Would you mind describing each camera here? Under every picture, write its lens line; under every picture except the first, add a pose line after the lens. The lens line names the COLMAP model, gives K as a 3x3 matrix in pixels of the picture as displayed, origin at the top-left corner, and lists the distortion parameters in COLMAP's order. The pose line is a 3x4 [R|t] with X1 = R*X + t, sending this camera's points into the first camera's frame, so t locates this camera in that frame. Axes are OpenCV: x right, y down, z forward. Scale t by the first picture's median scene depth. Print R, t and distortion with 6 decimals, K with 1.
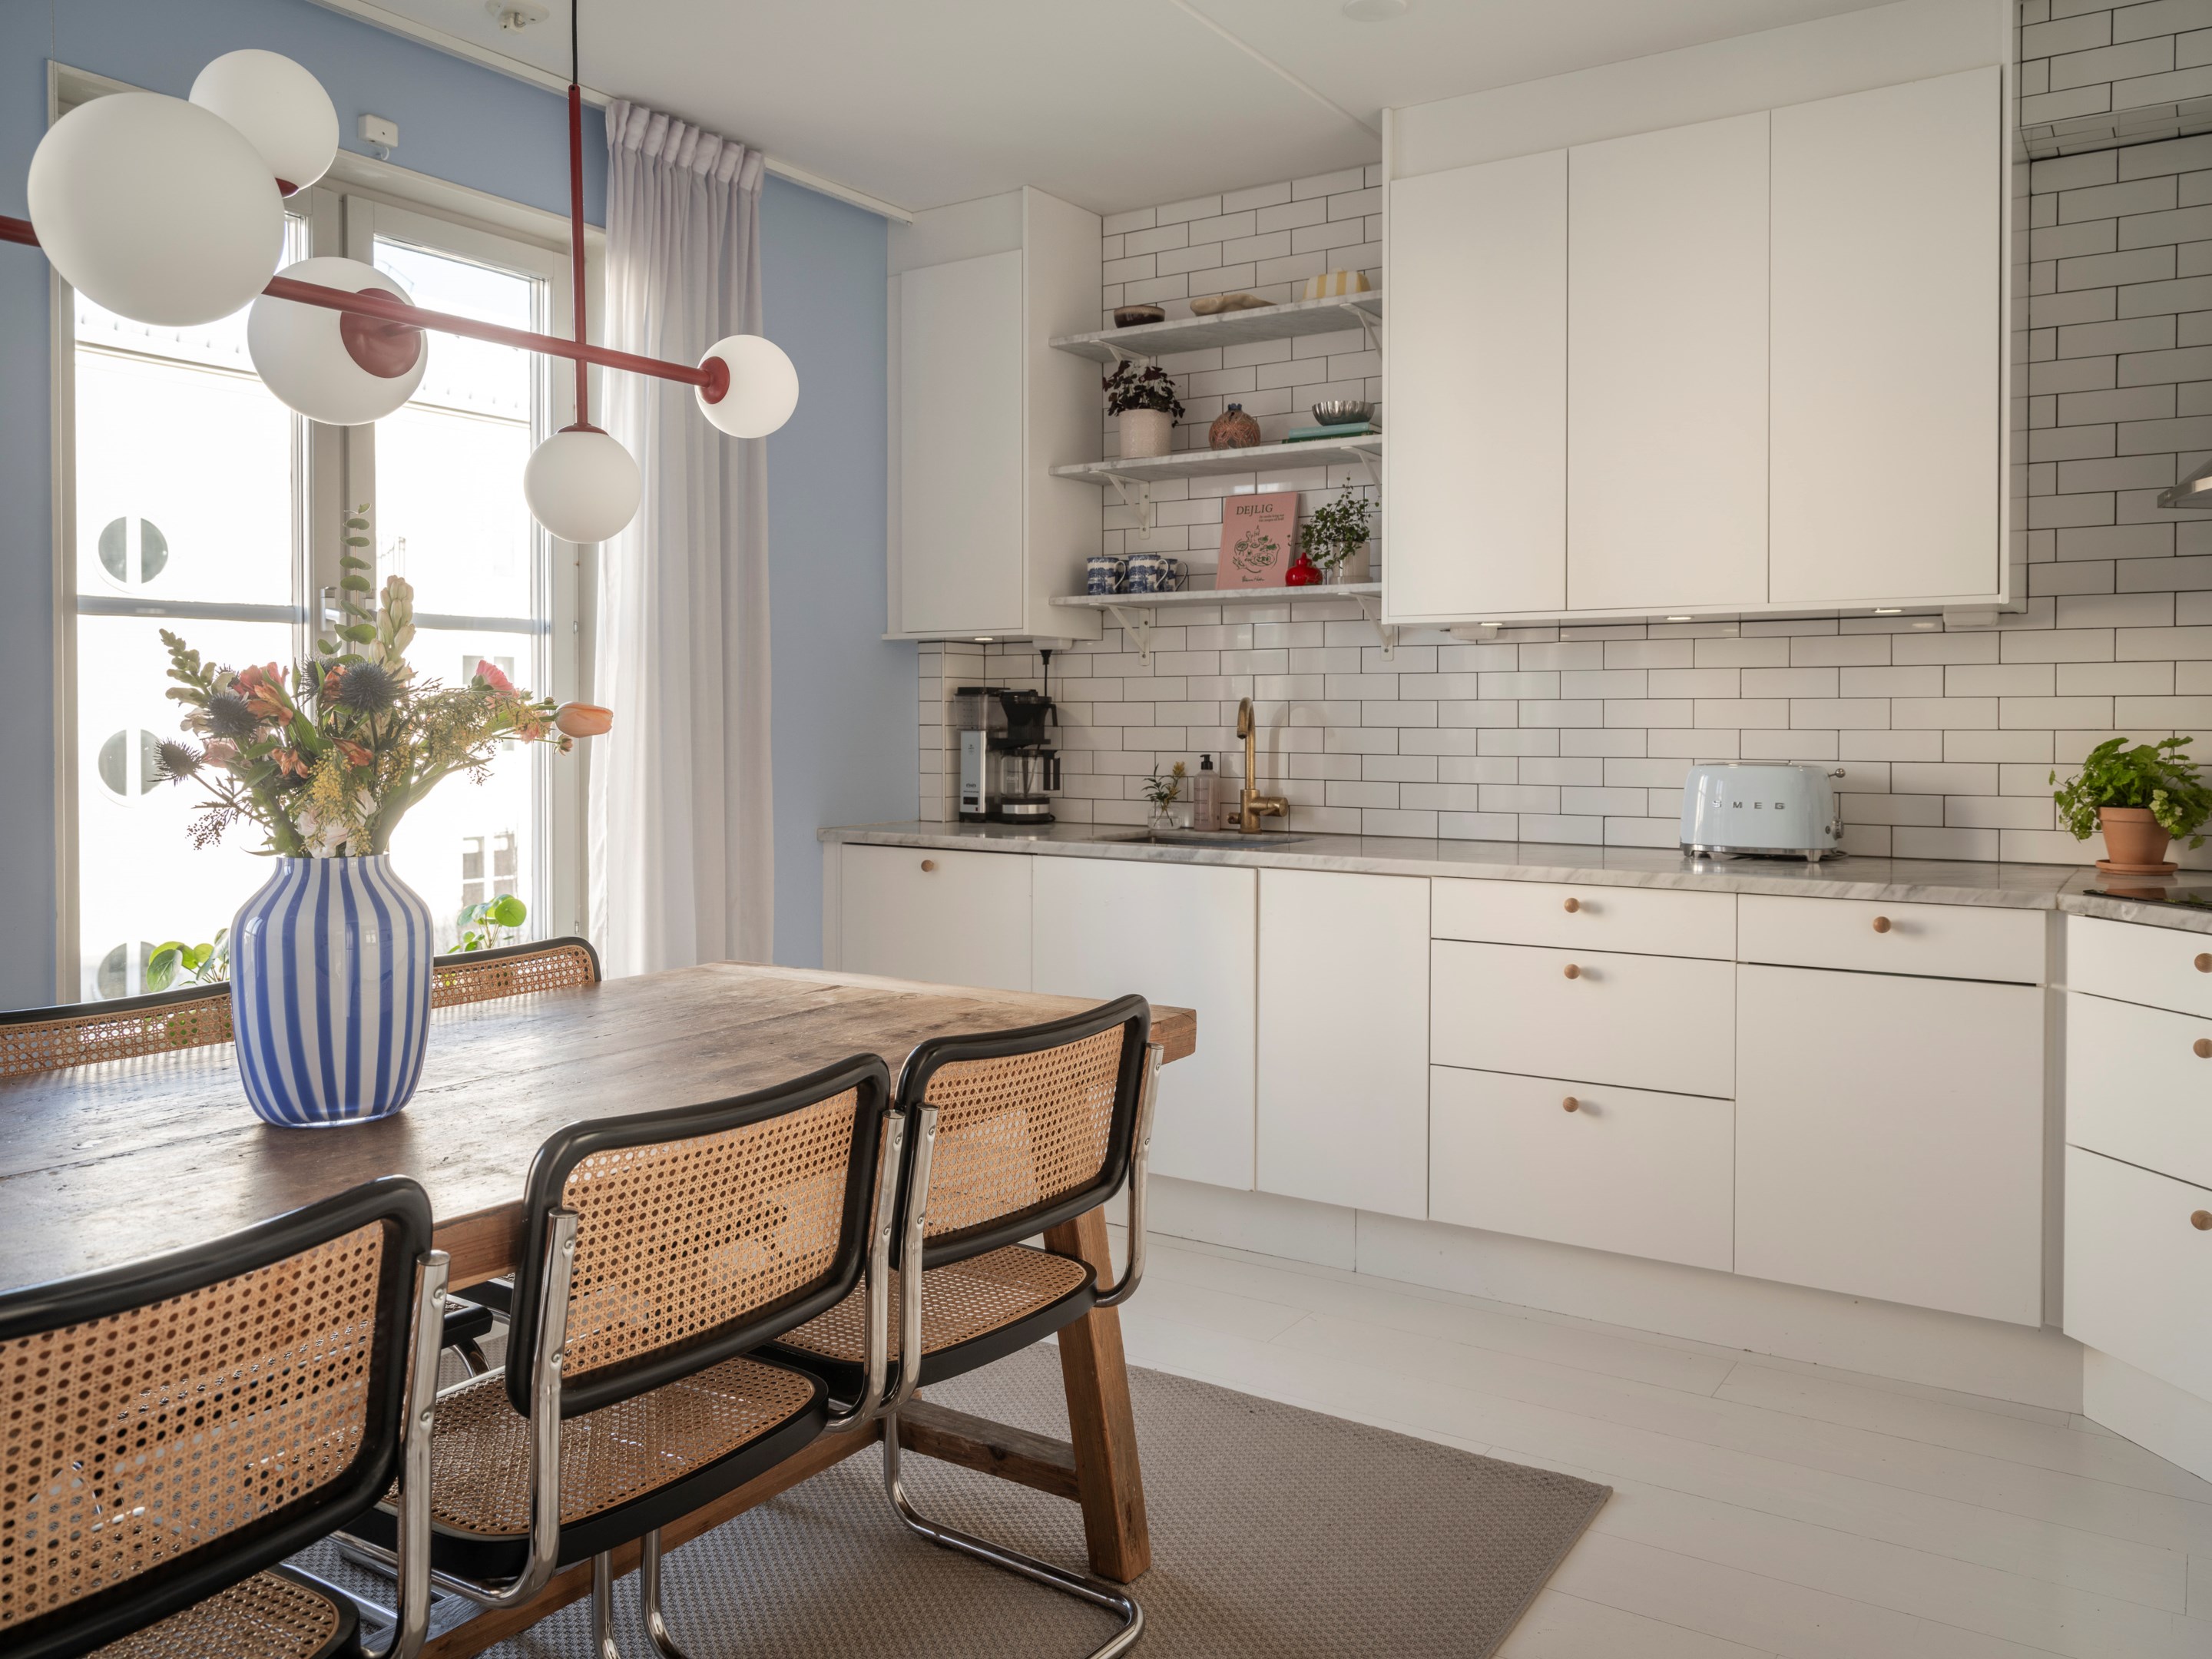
lens RADIAL K [[1663.1, 0, 1132.7], [0, 1663.1, 748.8], [0, 0, 1]] dist [-0.001670, -0.000732]
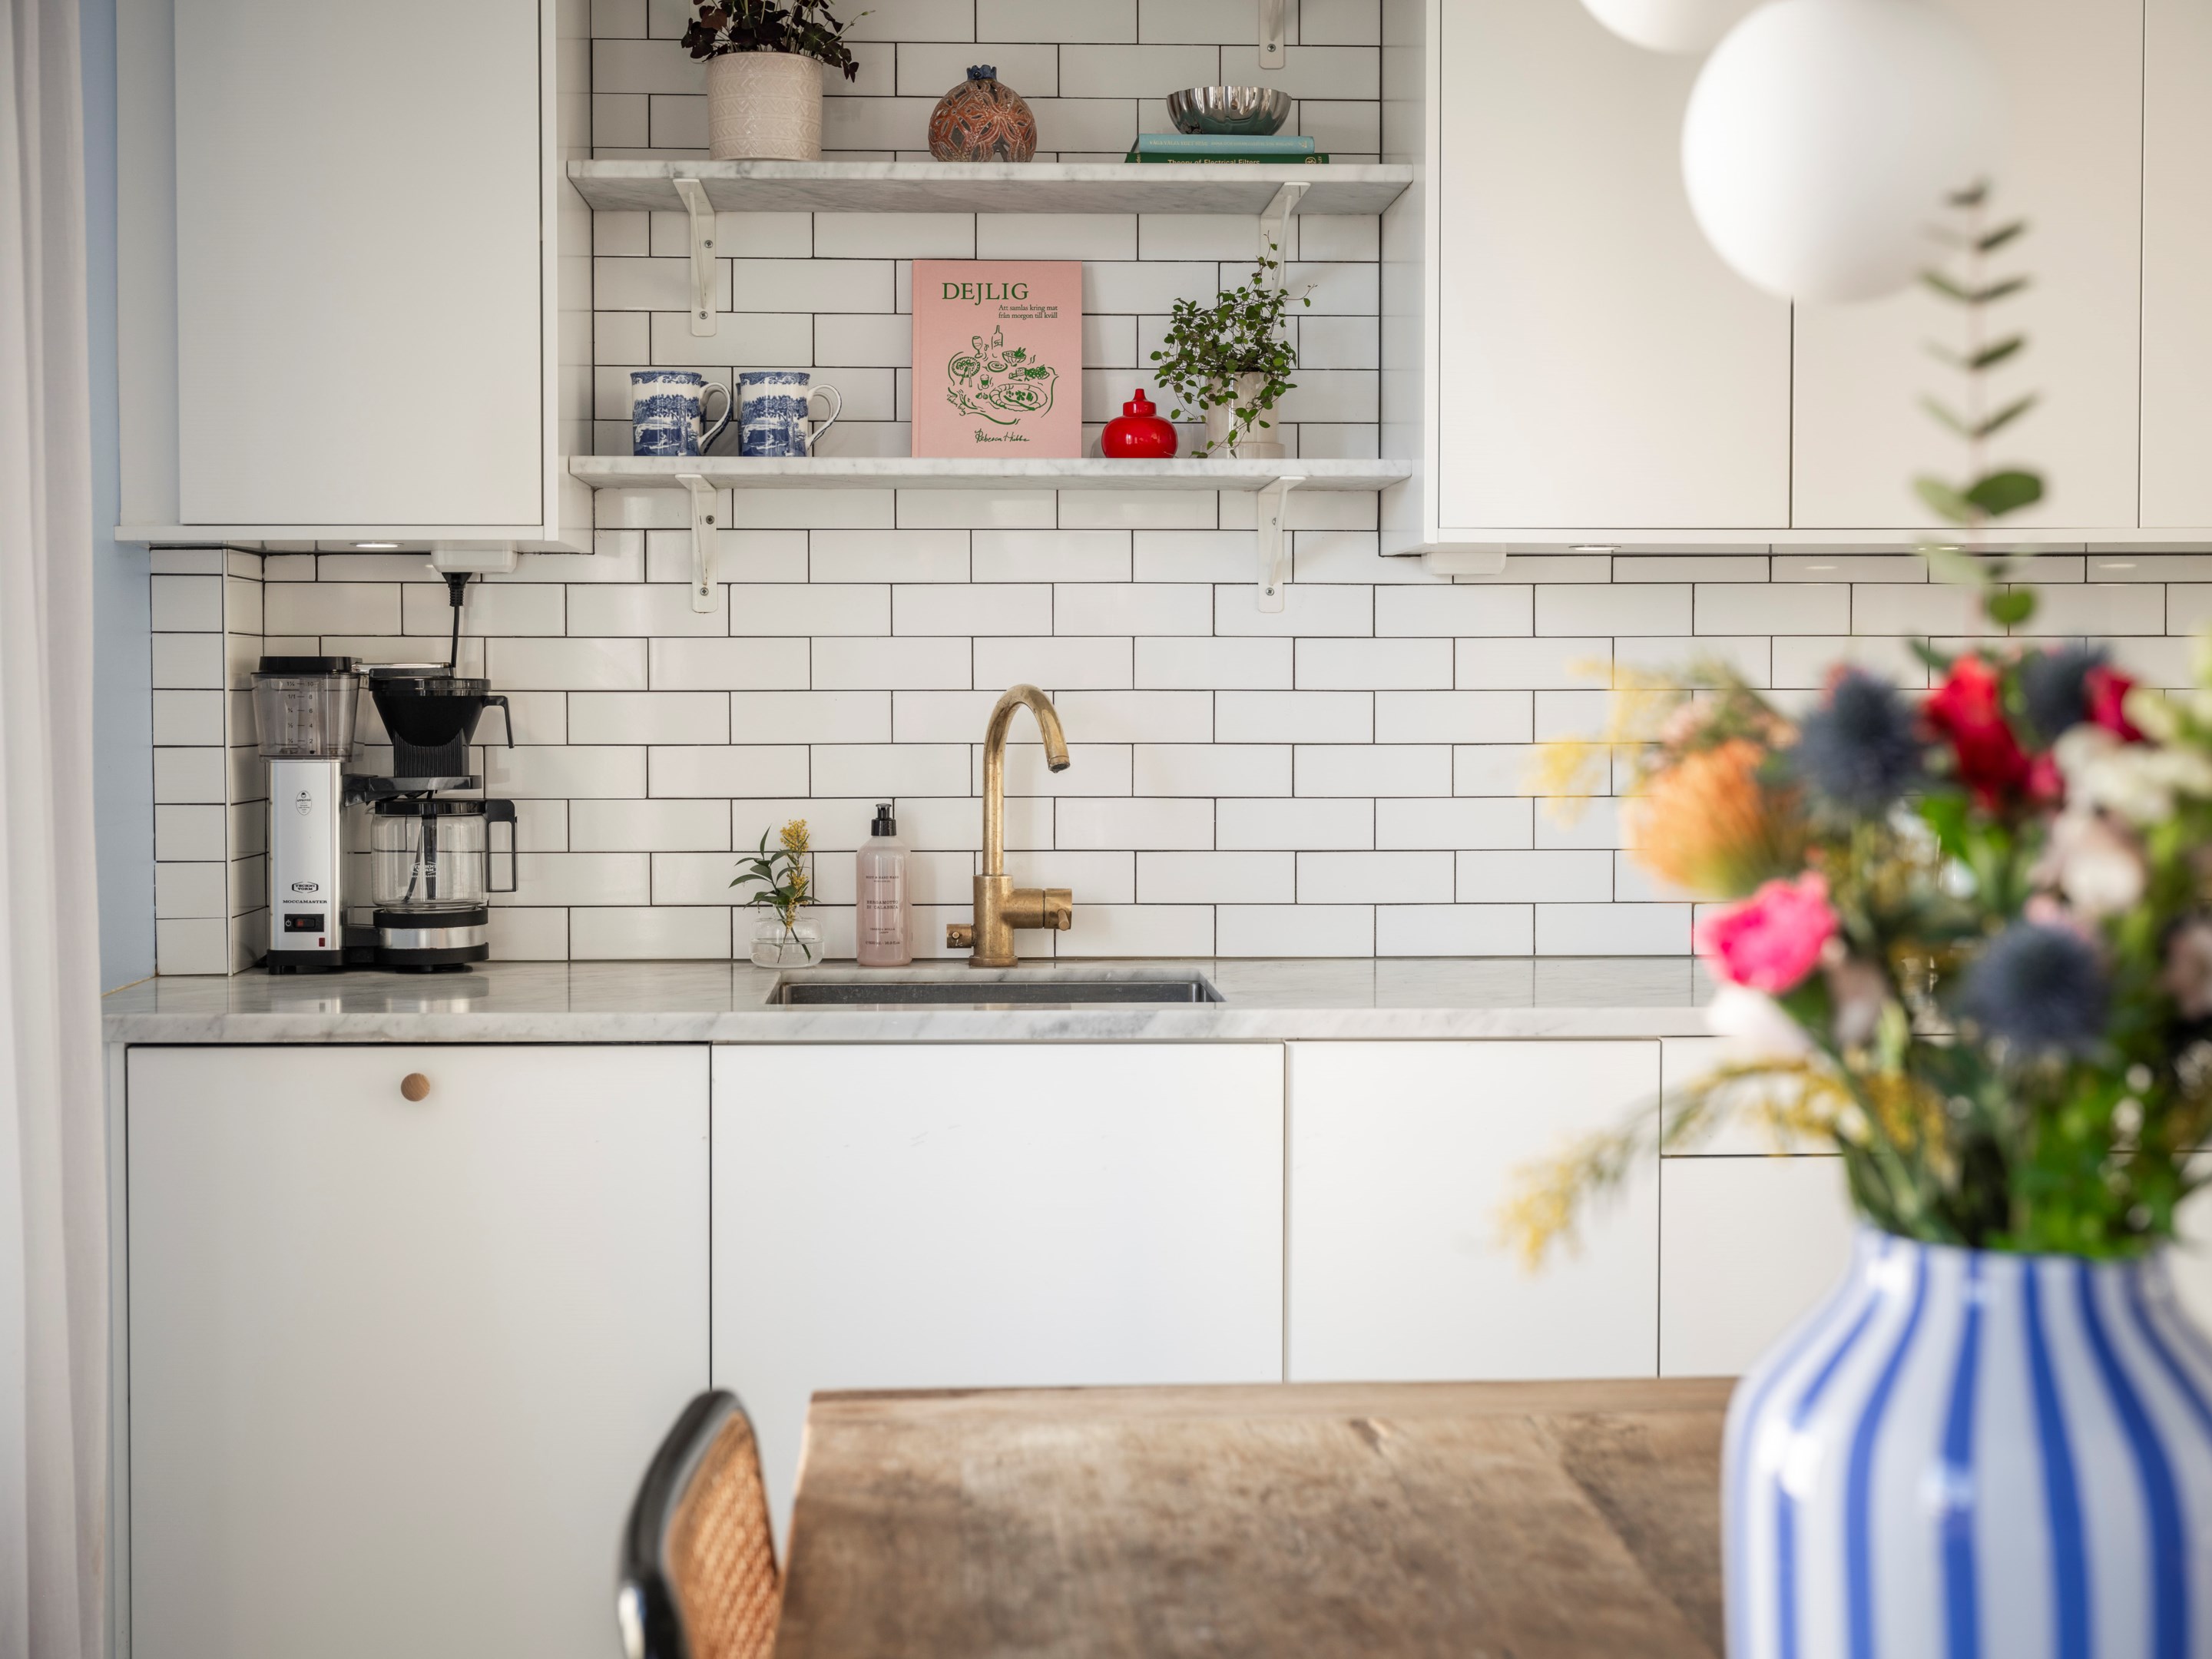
lens RADIAL K [[2993.5, 0, 1109.3], [0, 2993.5, 793.5], [0, 0, 1]] dist [0.001241, 0.002135]
pose [[0.818951, -0.021672, 0.573454, -0.436477], [0.012218, 0.999719, 0.020333, -0.017876], [-0.573734, -0.009645, 0.818985, 0.298486]]
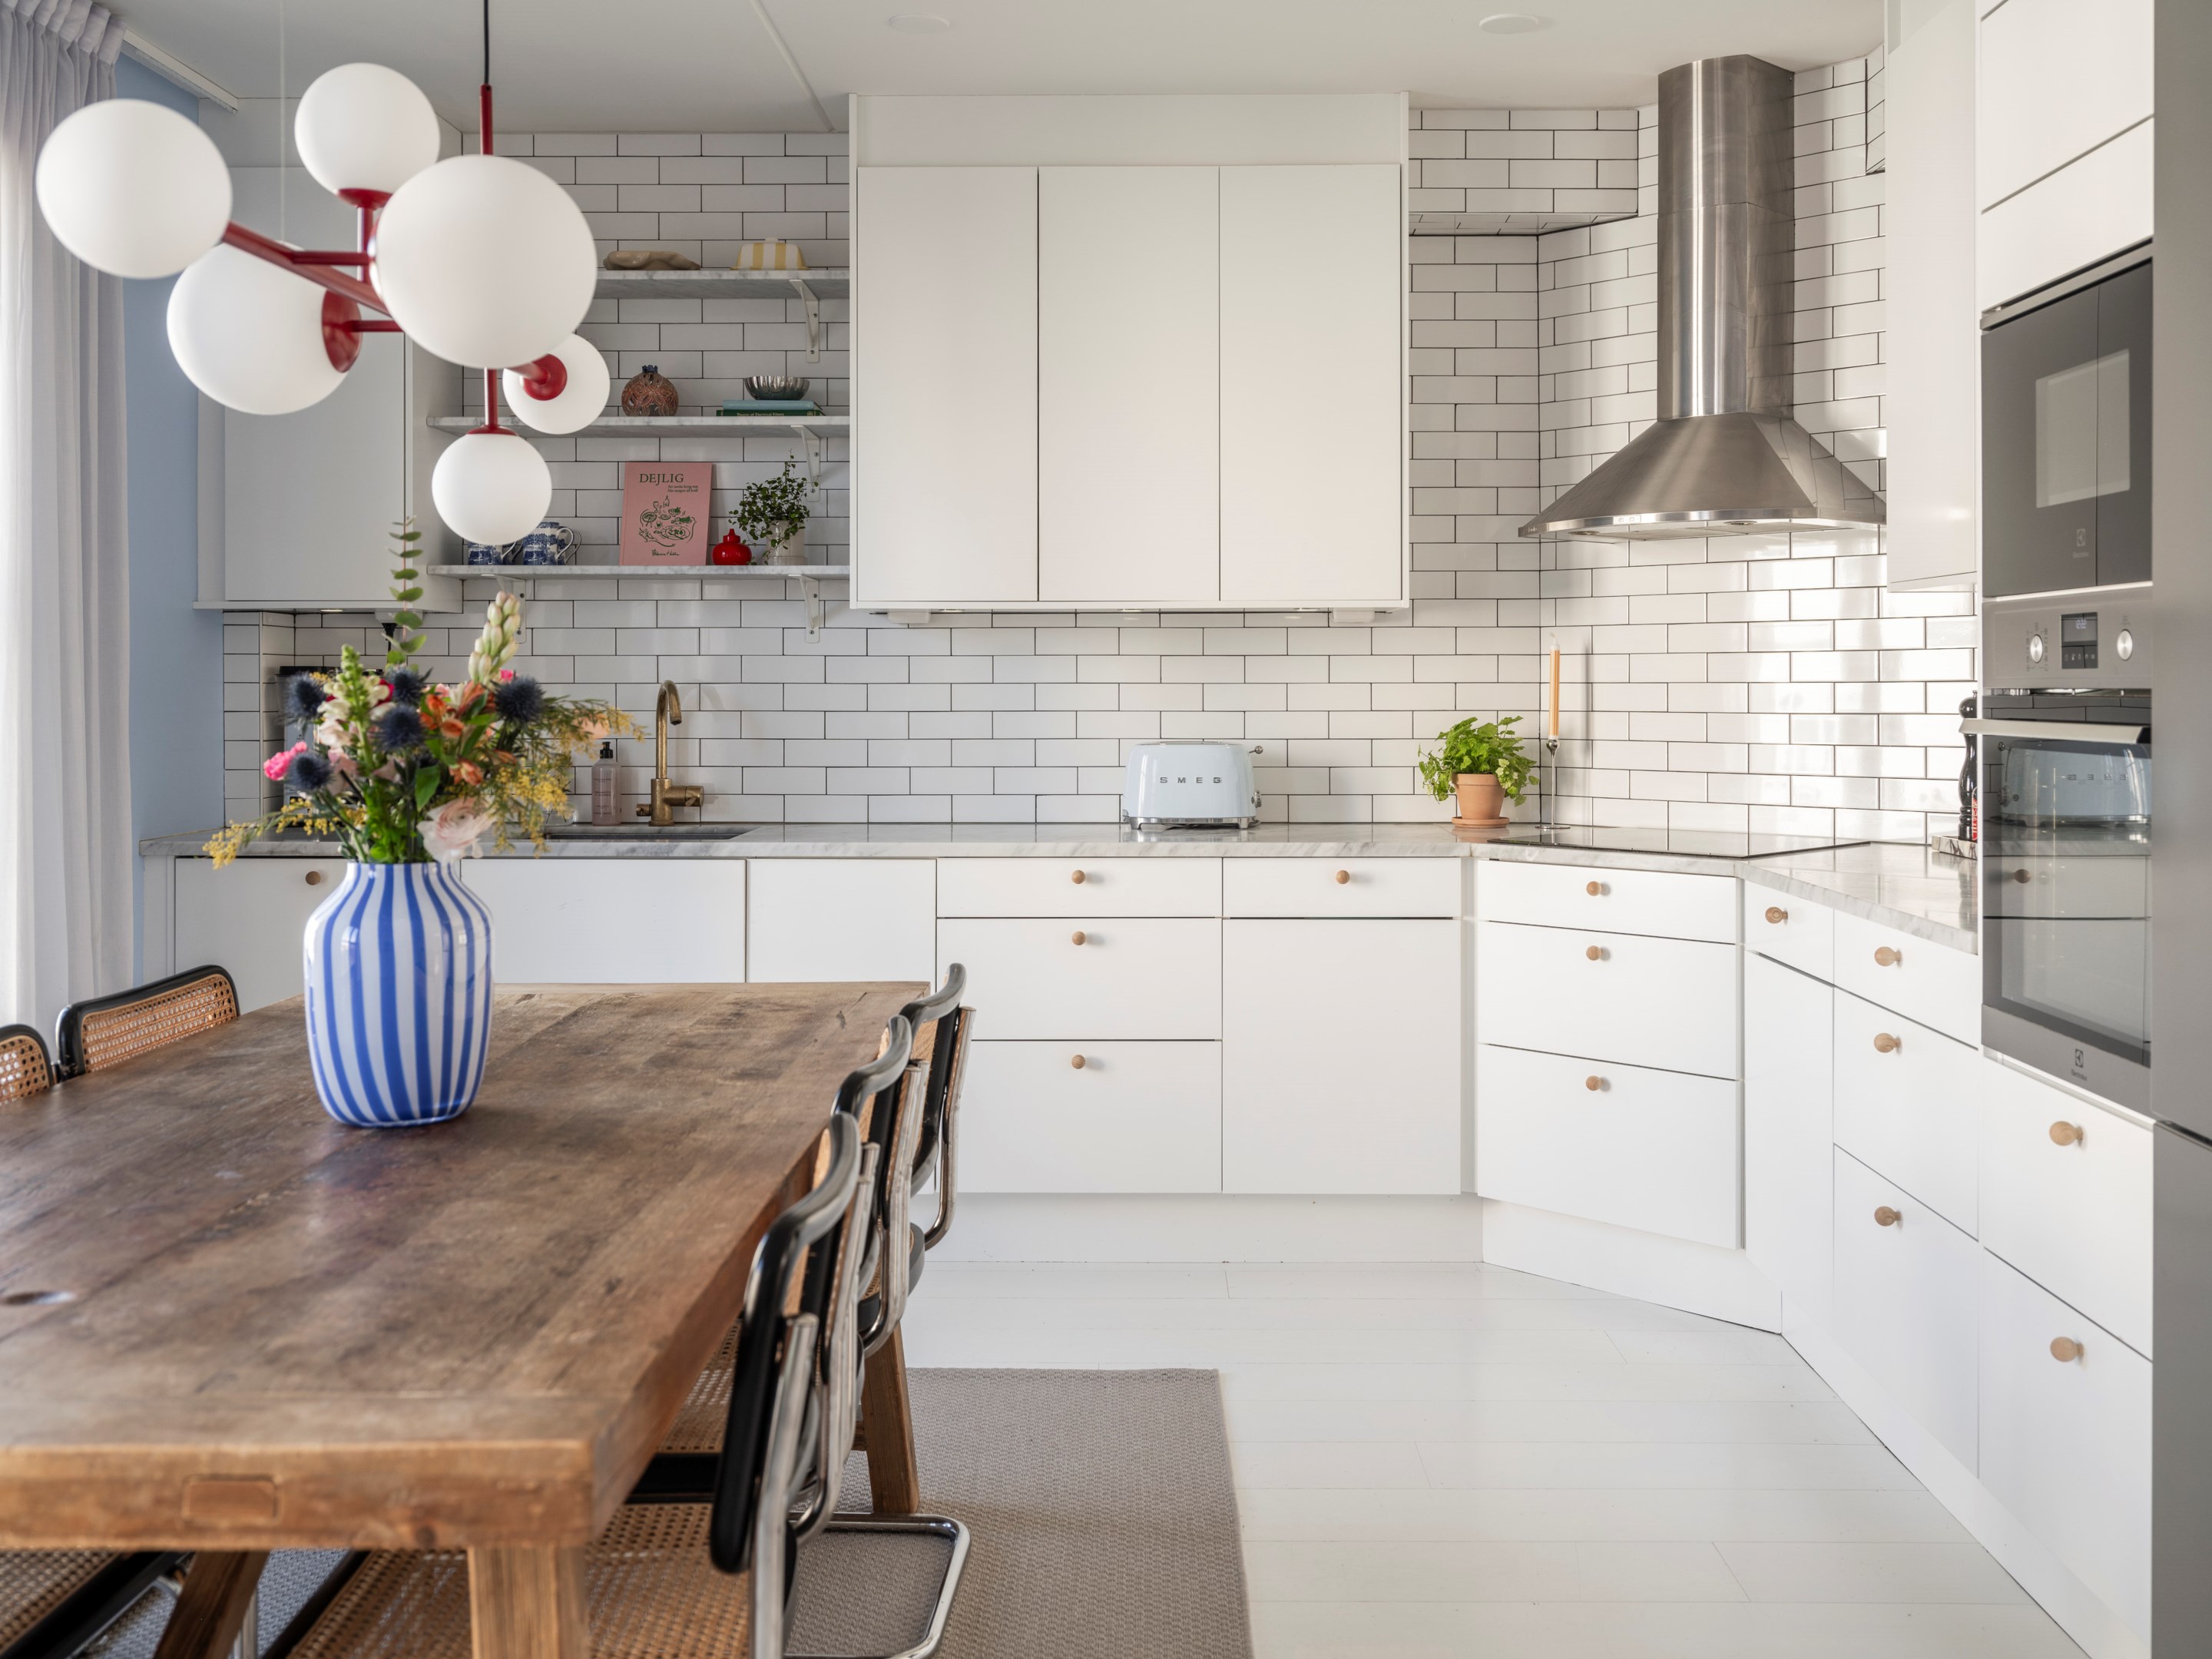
lens RADIAL K [[2049.8, 0, 1143.0], [0, 2049.8, 690.5], [0, 0, 1]] dist [0.007500, -0.003175]
pose [[0.845391, -0.003548, 0.534136, -0.345573], [0.011150, 0.999877, -0.011005, -0.010146], [-0.534031, 0.015259, 0.845327, -0.126838]]
